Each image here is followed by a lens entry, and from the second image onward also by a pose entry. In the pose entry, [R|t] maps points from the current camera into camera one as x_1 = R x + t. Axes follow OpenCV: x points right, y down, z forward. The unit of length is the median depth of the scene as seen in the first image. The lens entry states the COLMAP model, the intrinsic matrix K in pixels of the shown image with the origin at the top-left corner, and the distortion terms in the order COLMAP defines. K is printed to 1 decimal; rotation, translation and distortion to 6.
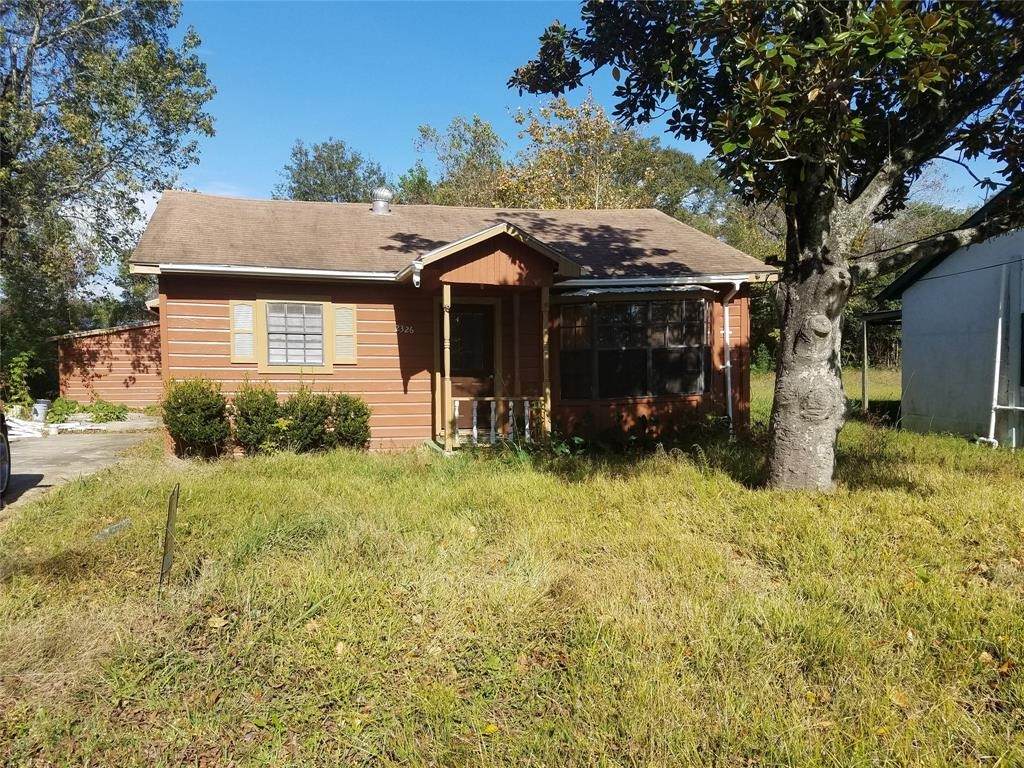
lens RADIAL K [[773.9, 0, 461.5], [0, 773.9, 421.2], [0, 0, 1]] dist [0.176792, -0.249067]
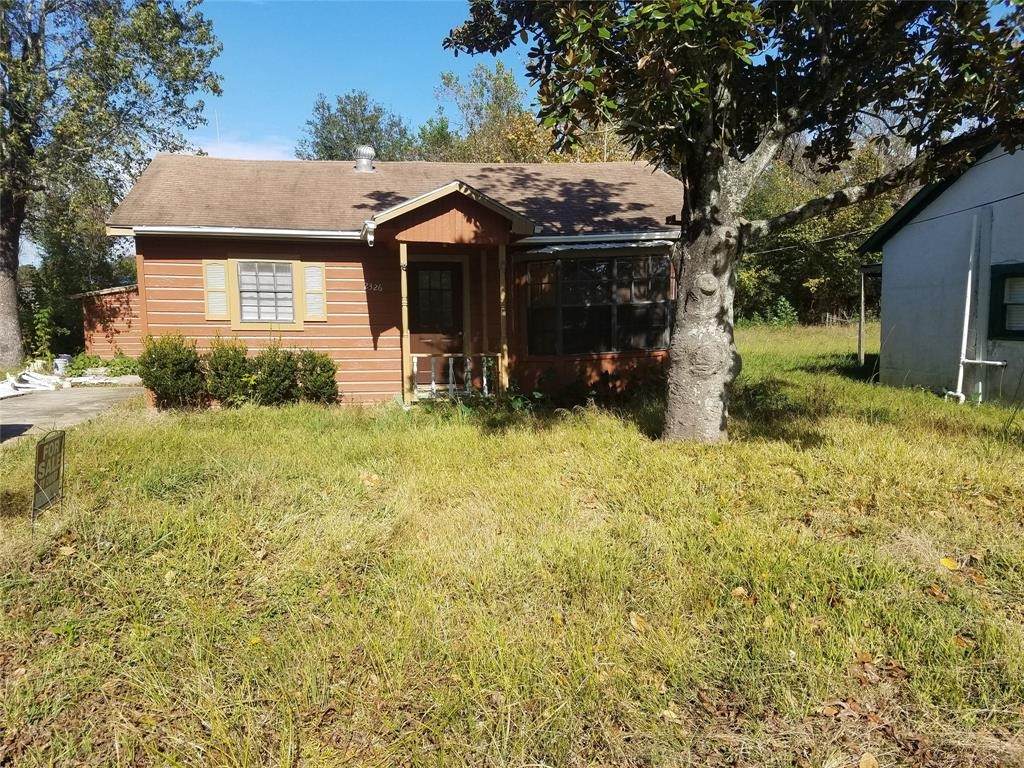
lens RADIAL K [[773.9, 0, 461.5], [0, 773.9, 421.2], [0, 0, 1]] dist [0.176792, -0.249067]
pose [[0.997916, 0.003875, -0.064412, 0.113543], [-0.000140, 0.998323, 0.057884, -0.000305], [0.064528, -0.057754, 0.996243, -0.035233]]
